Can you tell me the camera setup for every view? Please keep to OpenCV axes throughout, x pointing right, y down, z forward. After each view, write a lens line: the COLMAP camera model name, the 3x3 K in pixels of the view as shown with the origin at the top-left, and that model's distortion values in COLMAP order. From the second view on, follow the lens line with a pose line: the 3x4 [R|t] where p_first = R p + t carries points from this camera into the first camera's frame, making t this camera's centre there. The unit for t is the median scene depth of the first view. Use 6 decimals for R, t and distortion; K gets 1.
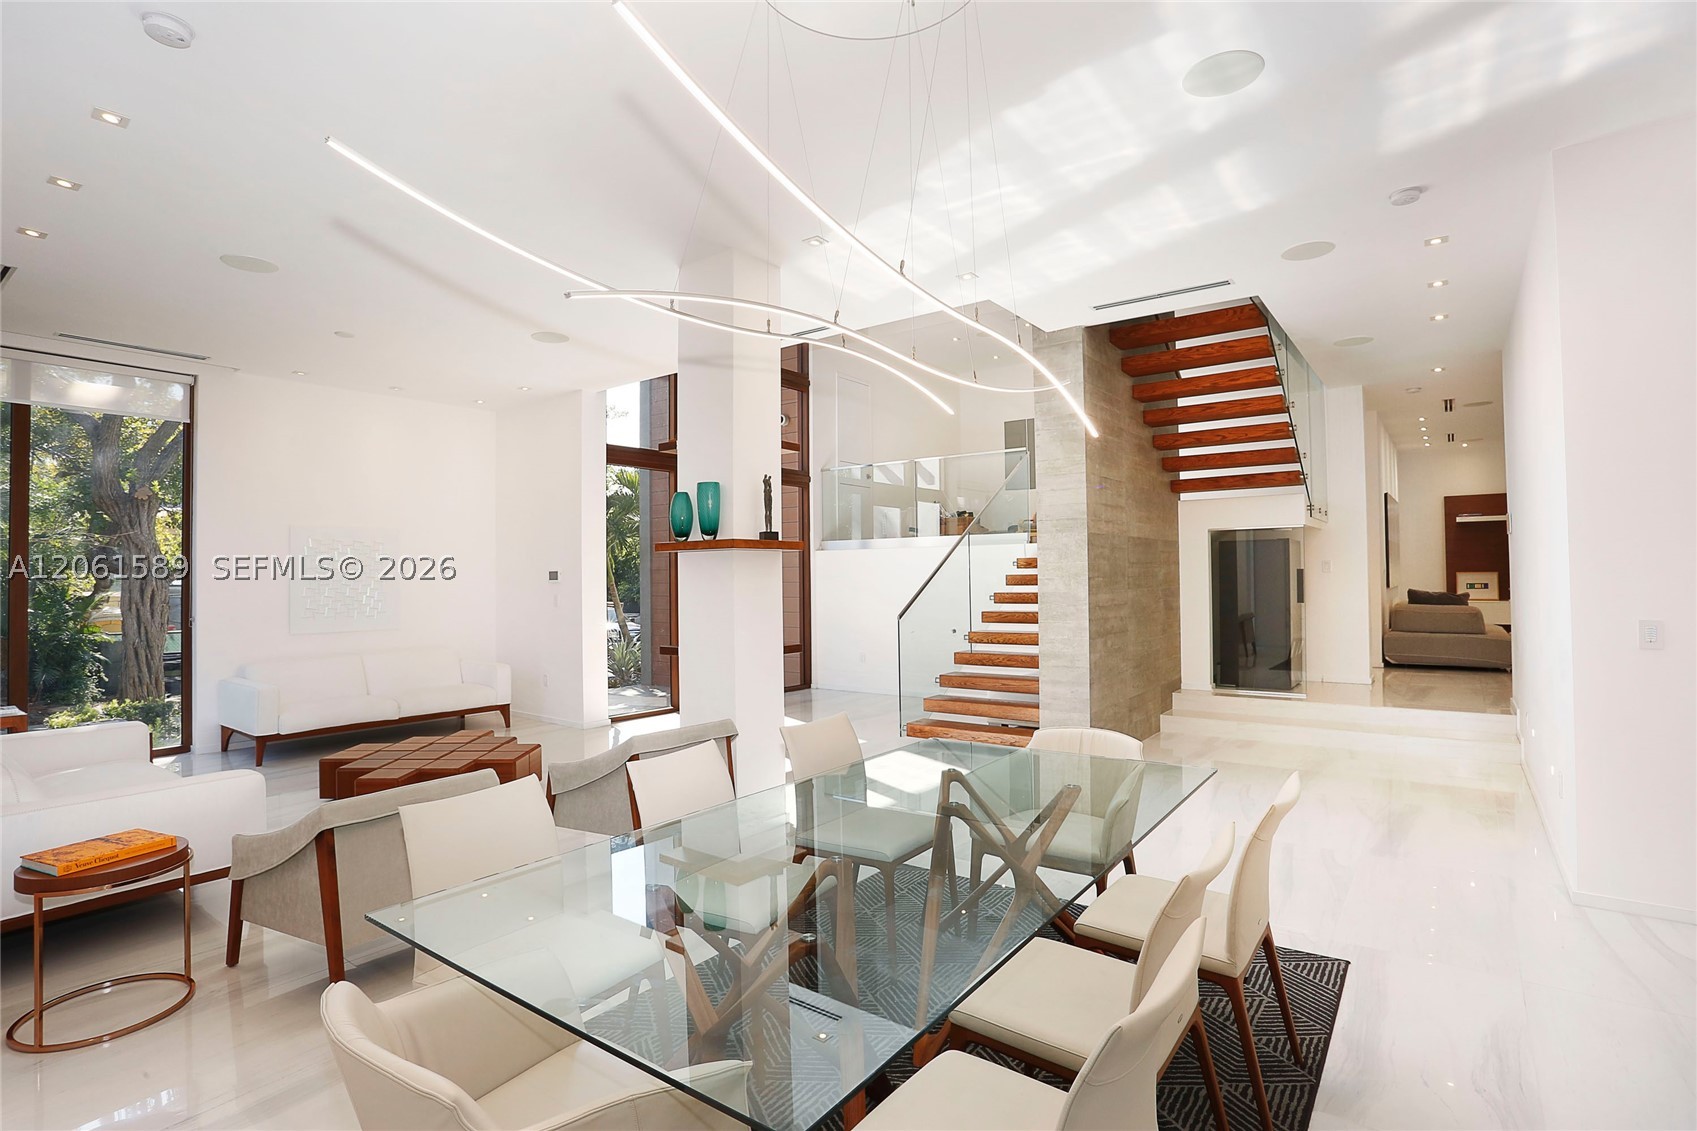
lens RADIAL K [[844.2, 0, 827.8], [0, 844.2, 569.7], [0, 0, 1]] dist [-0.068715, 0.032054]
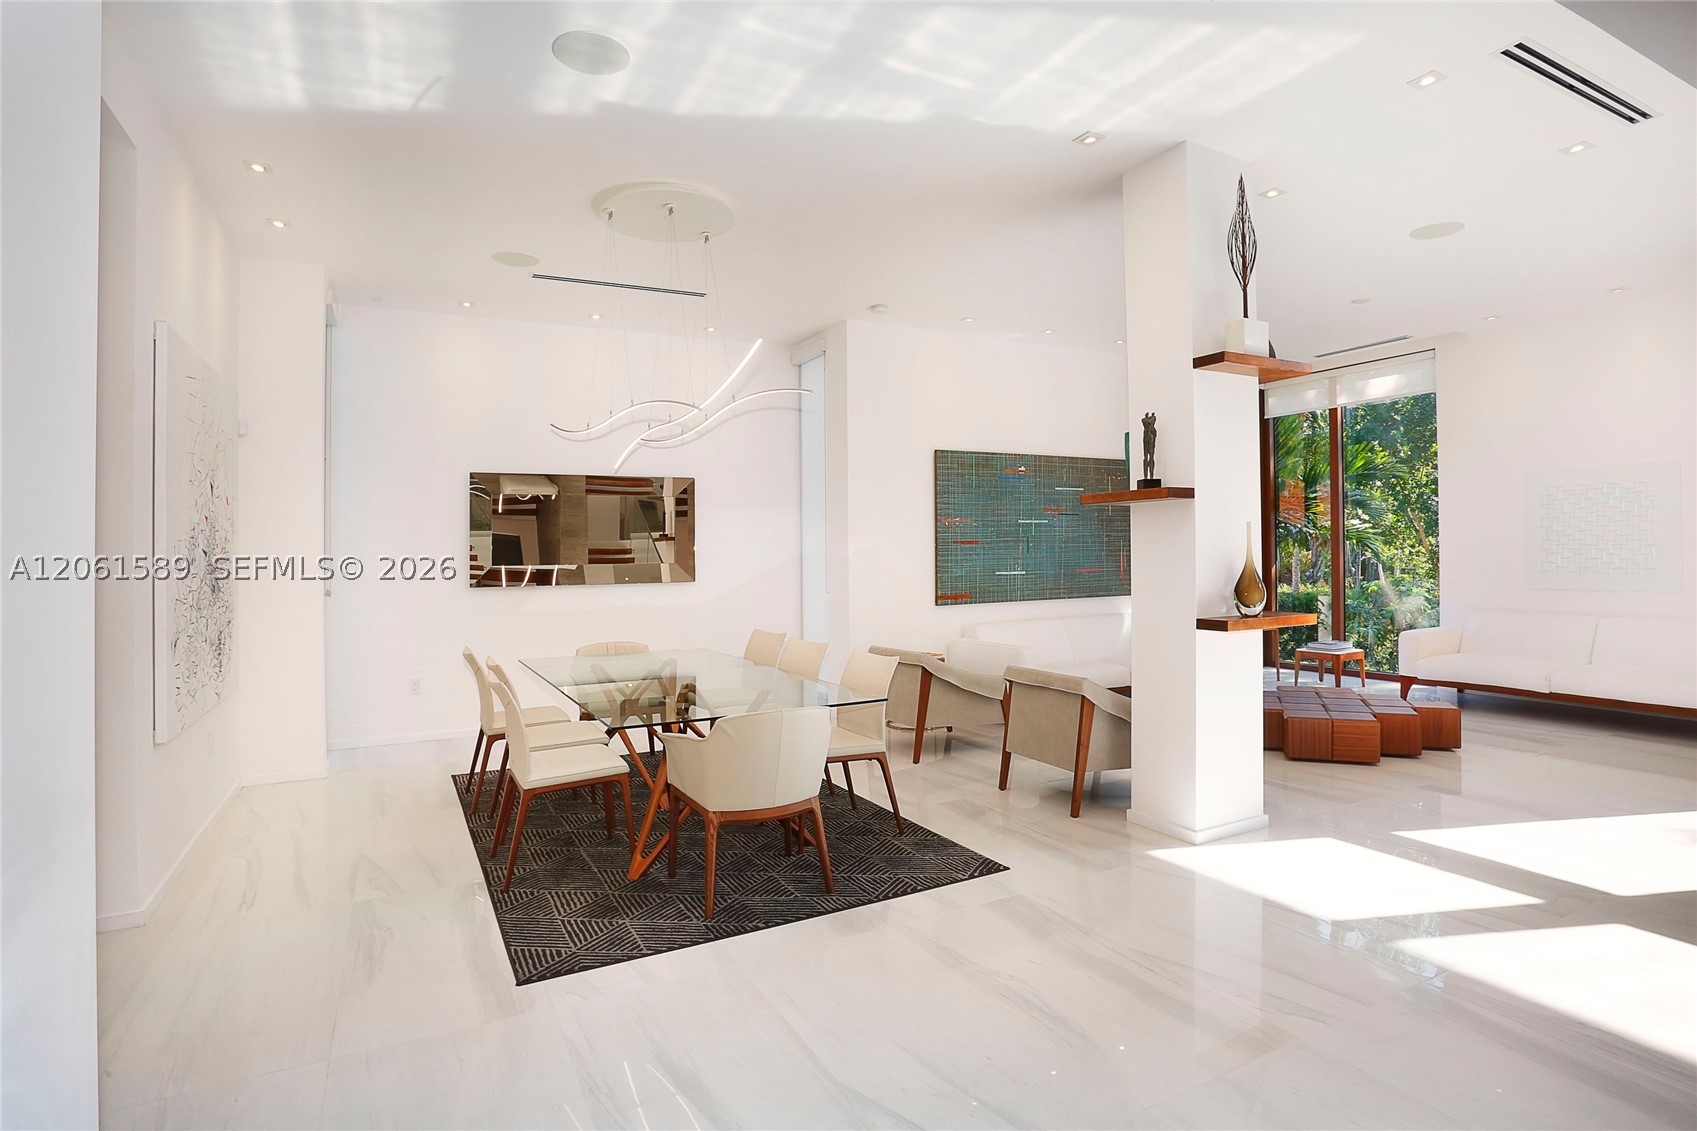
lens RADIAL K [[858.4, 0, 914.2], [0, 858.4, 535.4], [0, 0, 1]] dist [-0.027697, 0.000516]
pose [[-0.383848, 0.001504, -0.923395, 0.492678], [0.028478, 0.999542, -0.010210, 0.008593], [0.922957, -0.030216, -0.383715, 0.660810]]
